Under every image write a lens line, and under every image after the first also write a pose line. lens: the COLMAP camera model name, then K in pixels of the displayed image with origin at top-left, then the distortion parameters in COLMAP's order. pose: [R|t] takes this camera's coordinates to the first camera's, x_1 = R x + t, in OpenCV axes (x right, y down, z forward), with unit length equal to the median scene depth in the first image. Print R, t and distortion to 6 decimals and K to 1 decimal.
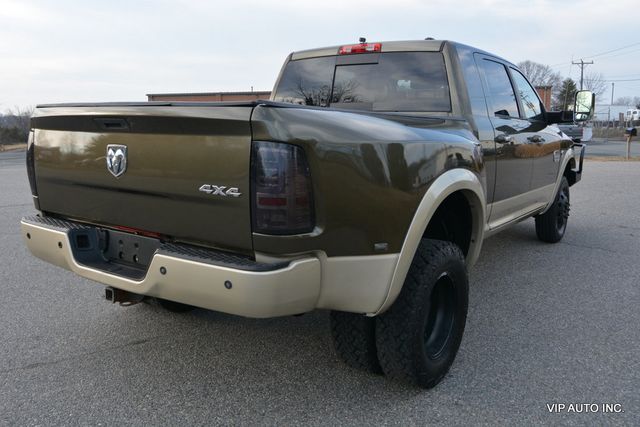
lens RADIAL K [[568.2, 0, 320.0], [0, 568.2, 213.5], [0, 0, 1]] dist [-0.016133, 0.000097]
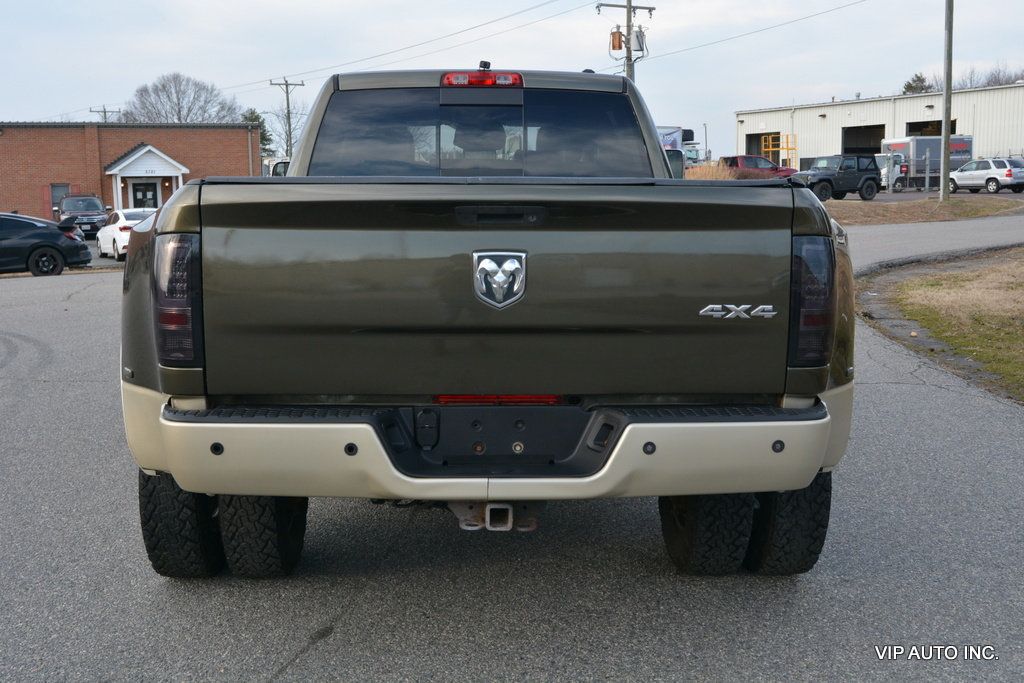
lens RADIAL K [[1094.3, 0, 512.0], [0, 1094.3, 341.5], [0, 0, 1]] dist [-0.009922, -0.001530]
pose [[0.790742, -0.092550, 0.605113, -1.031343], [0.104860, 0.994373, 0.015058, -0.046554], [-0.603102, 0.051546, 0.795997, 0.118711]]
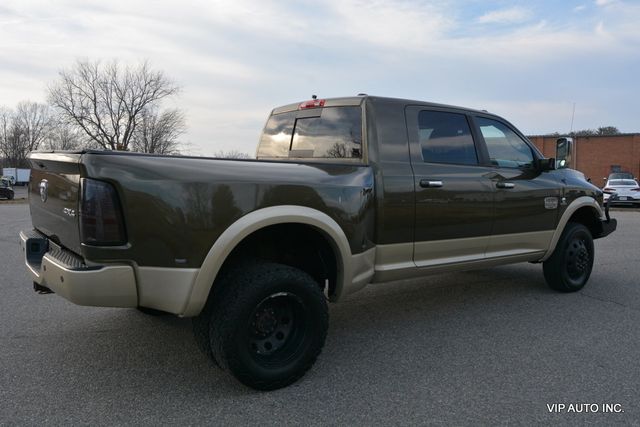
lens RADIAL K [[548.5, 0, 310.5], [0, 548.5, 213.6], [0, 0, 1]] dist [-0.019689, -0.002671]
pose [[0.943596, 0.037236, -0.329000, 0.733061], [-0.061723, 0.996020, -0.064298, 0.010638], [0.325296, 0.080978, 0.942139, -0.079219]]
